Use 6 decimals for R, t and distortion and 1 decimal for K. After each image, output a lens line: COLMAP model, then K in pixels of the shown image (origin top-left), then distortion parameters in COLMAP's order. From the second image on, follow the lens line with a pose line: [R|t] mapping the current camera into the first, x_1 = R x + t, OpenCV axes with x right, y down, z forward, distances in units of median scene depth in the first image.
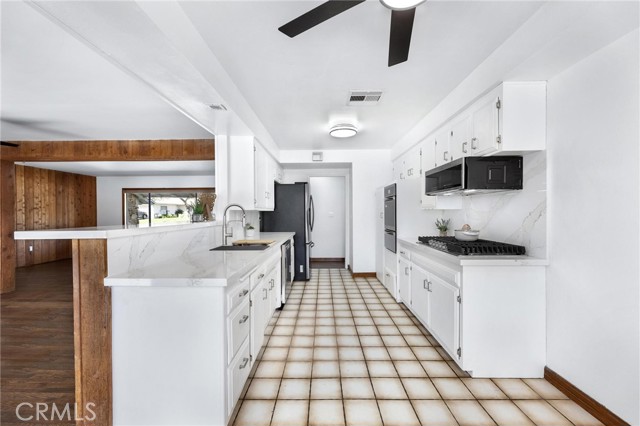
lens RADIAL K [[253.9, 0, 320.8], [0, 253.9, 214.9], [0, 0, 1]] dist [-0.001573, -0.000120]
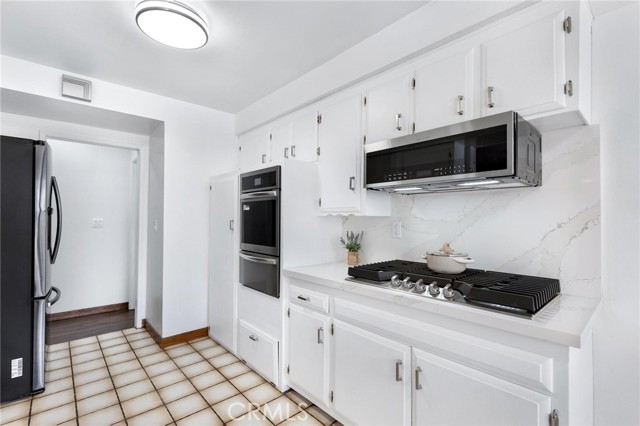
lens RADIAL K [[295.2, 0, 322.9], [0, 295.2, 216.3], [0, 0, 1]] dist [0.001640, -0.000074]
pose [[0.737512, 0.020932, 0.675010, -0.040477], [-0.005924, 0.999682, -0.024528, -0.002634], [-0.675308, 0.014091, 0.737401, 0.353970]]
